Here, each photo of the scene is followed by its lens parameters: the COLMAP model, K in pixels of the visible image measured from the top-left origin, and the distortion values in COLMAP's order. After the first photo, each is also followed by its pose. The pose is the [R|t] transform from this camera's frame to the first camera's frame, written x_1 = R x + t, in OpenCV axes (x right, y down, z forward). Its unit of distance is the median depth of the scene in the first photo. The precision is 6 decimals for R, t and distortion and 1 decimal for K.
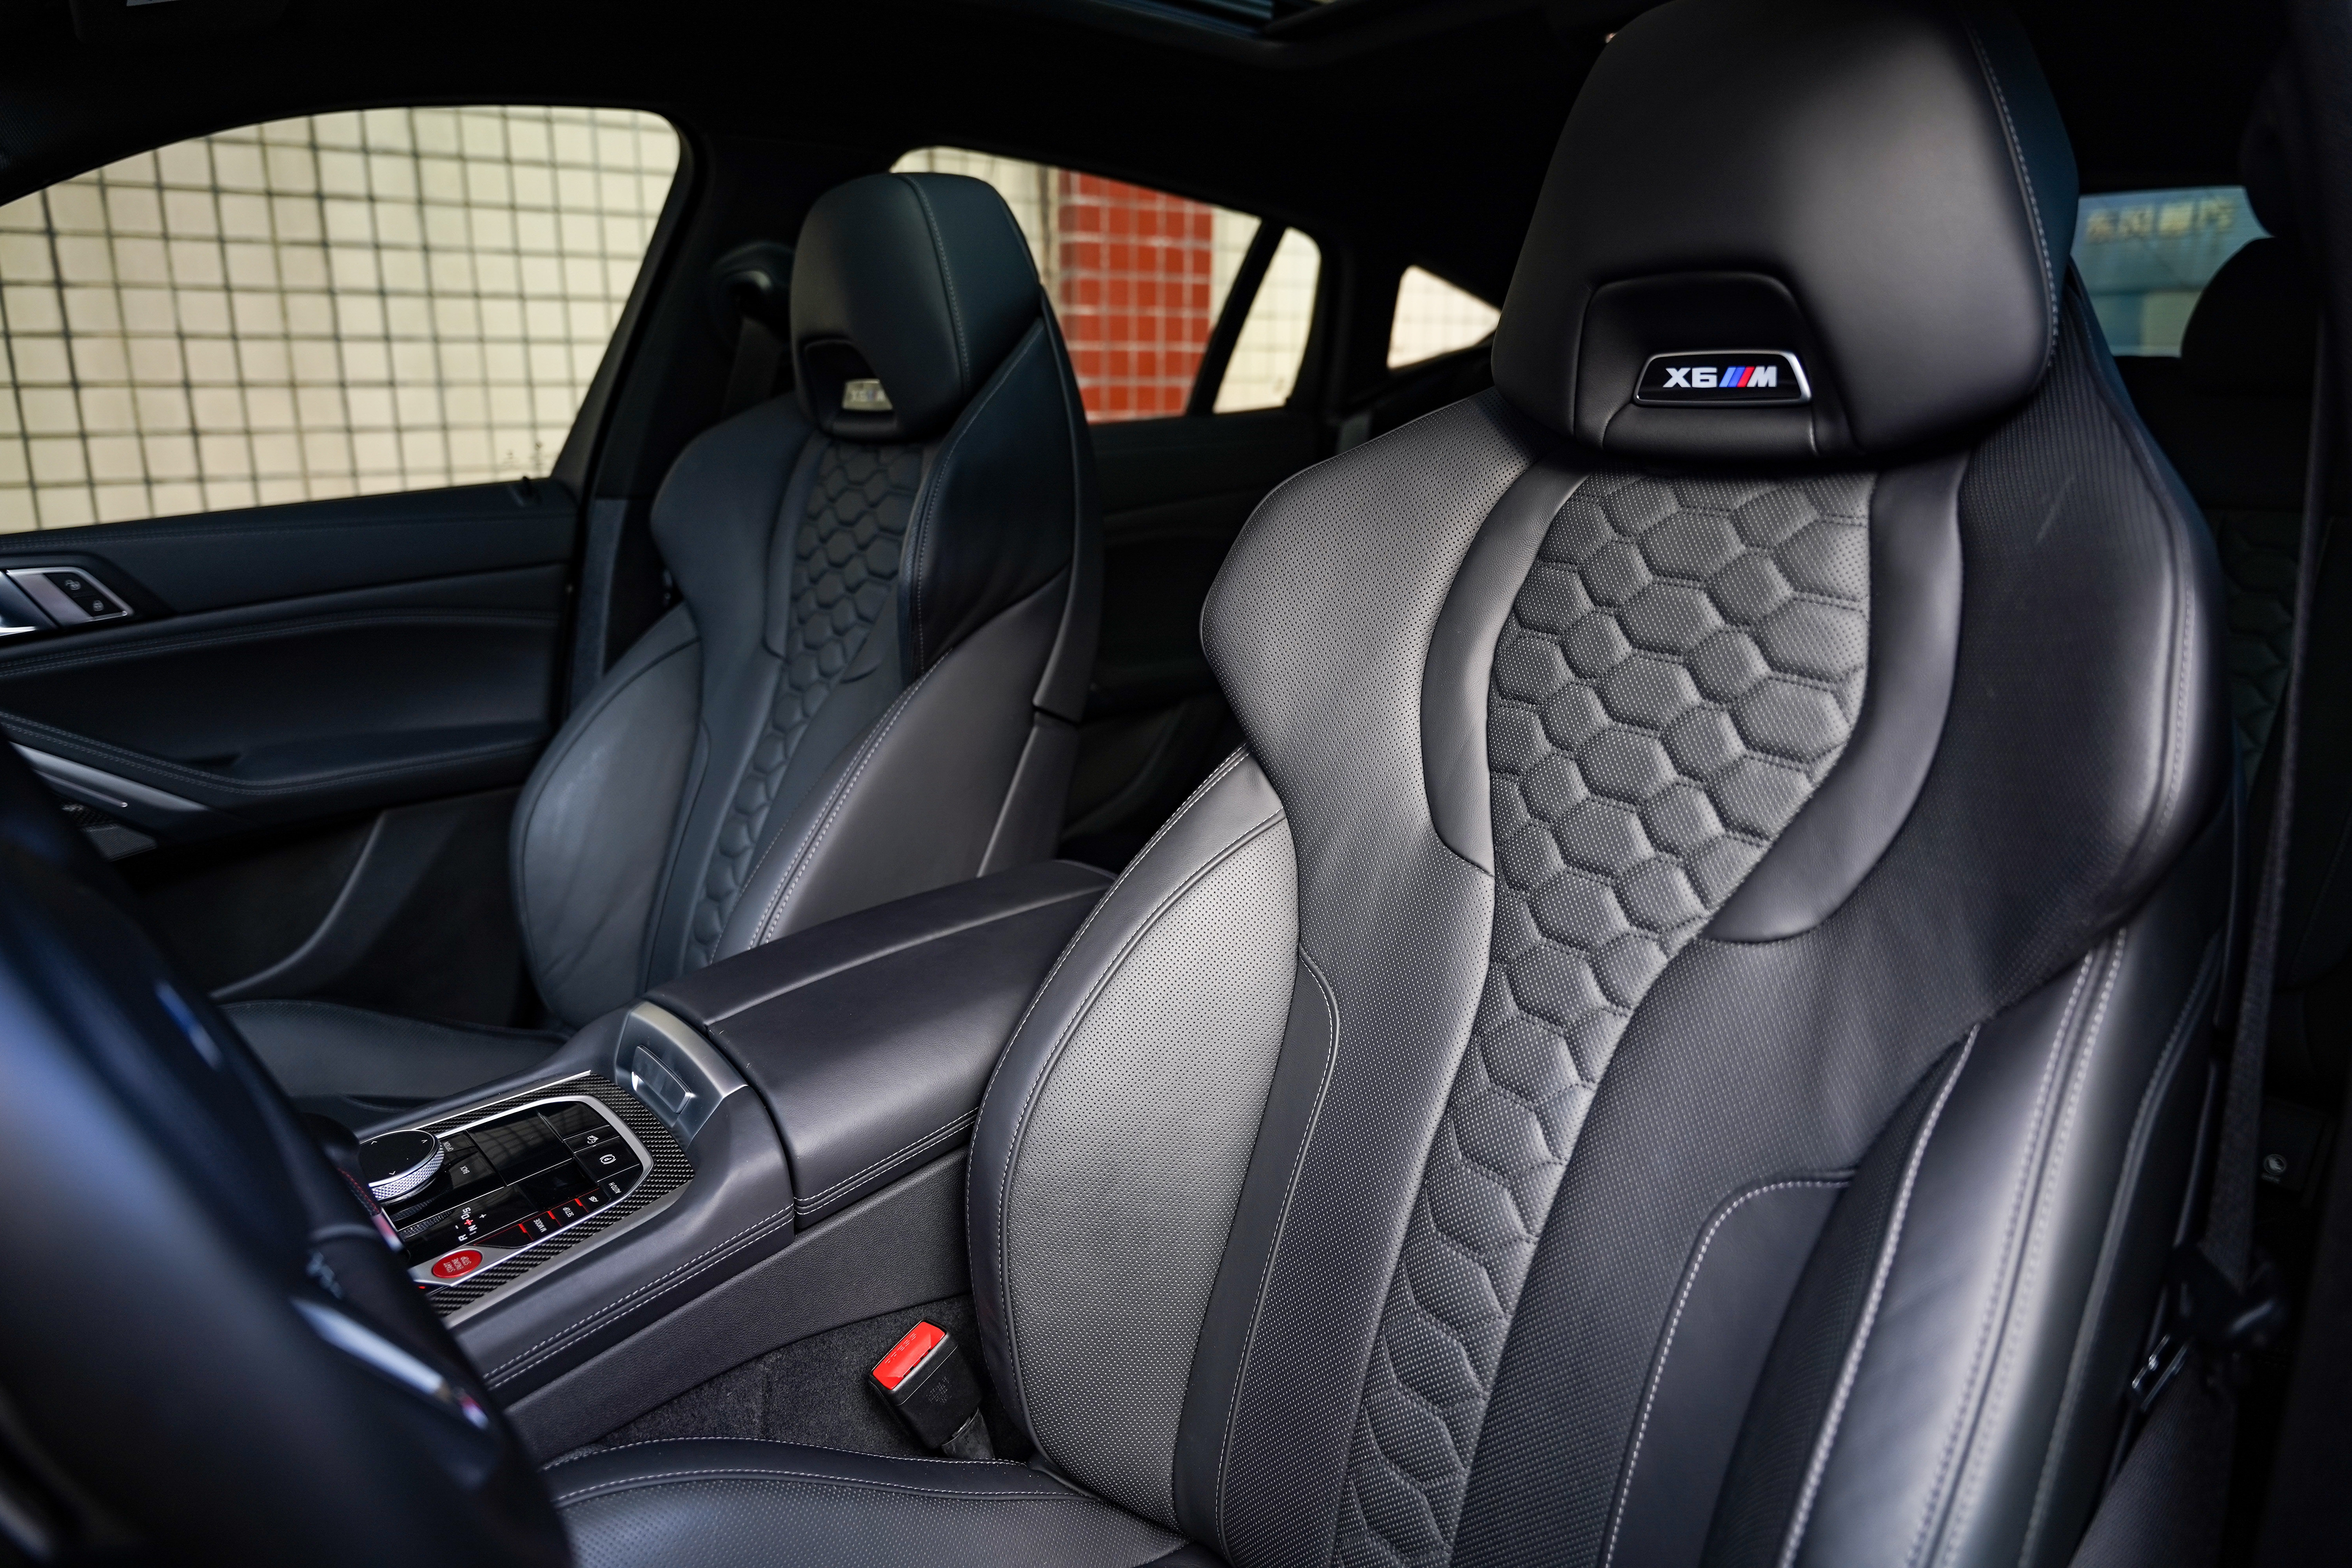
lens RADIAL K [[1570.3, 0, 1177.9], [0, 1570.3, 745.5], [0, 0, 1]] dist [0.002317, -0.003793]
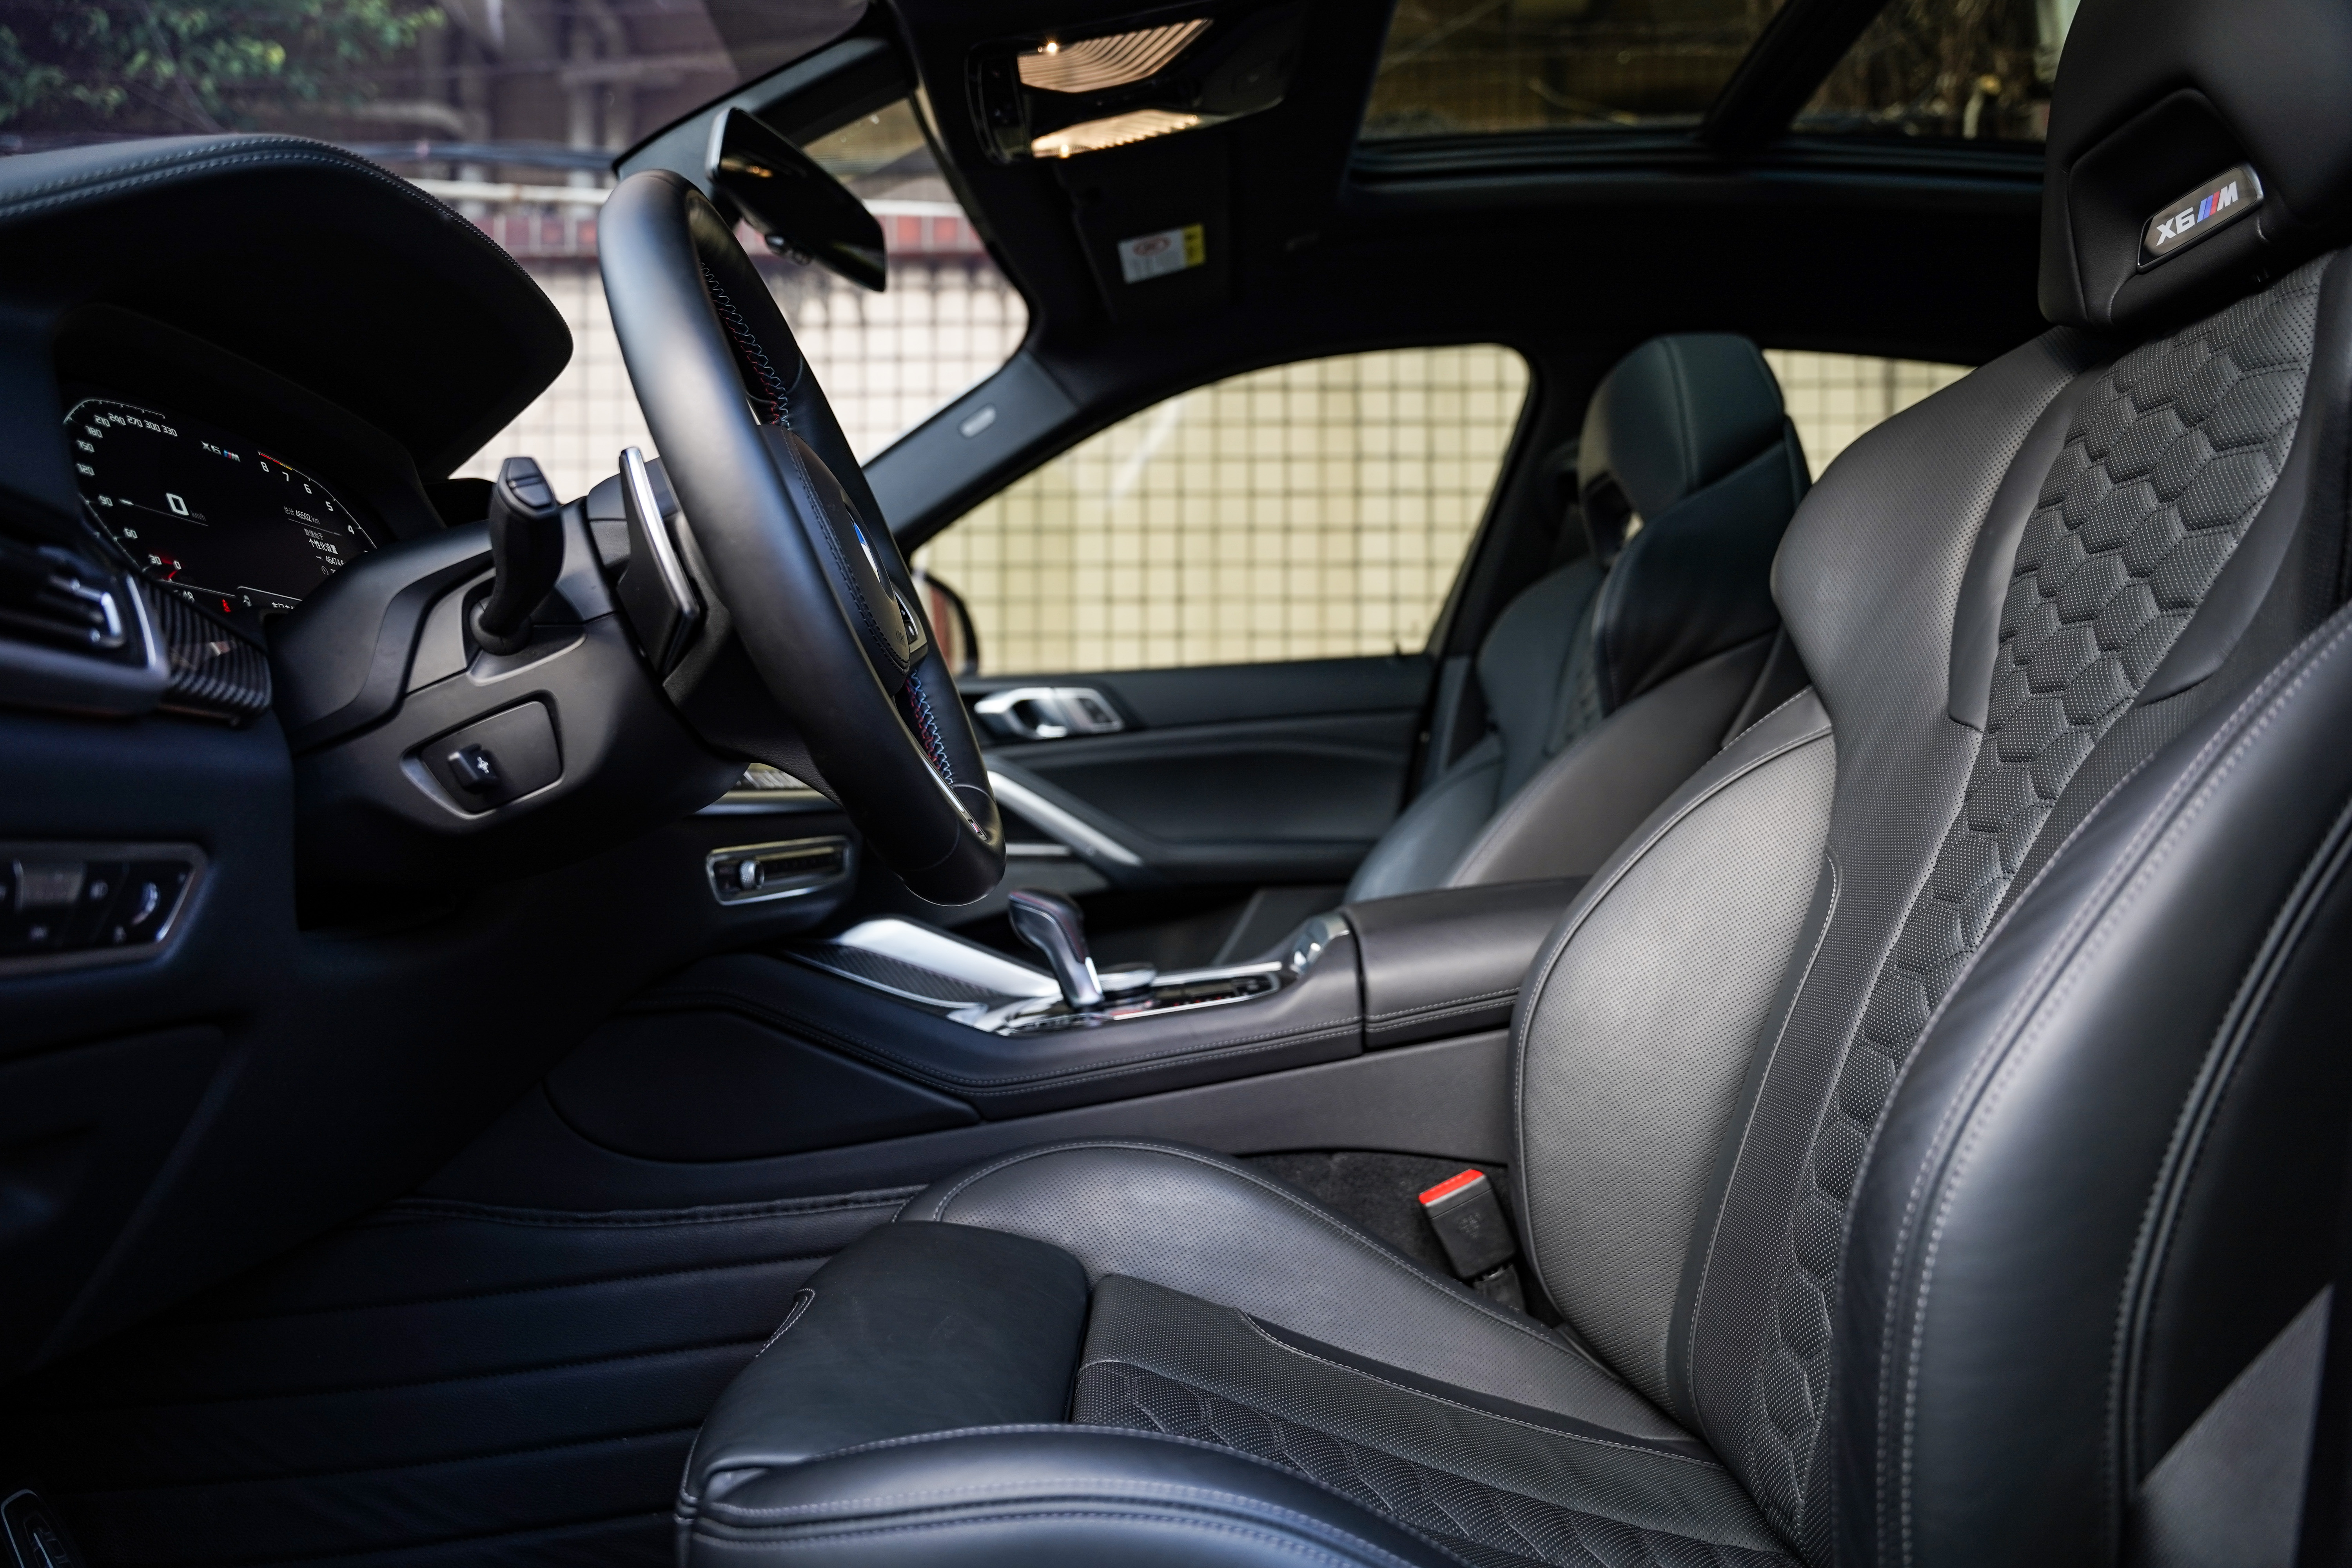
lens RADIAL K [[1570.3, 0, 1177.9], [0, 1570.3, 745.5], [0, 0, 1]] dist [0.002317, -0.003793]
pose [[0.797882, -0.001132, -0.602813, 0.351879], [-0.148260, 0.968913, -0.198057, 0.327493], [0.584298, 0.247399, 0.772910, -0.072298]]
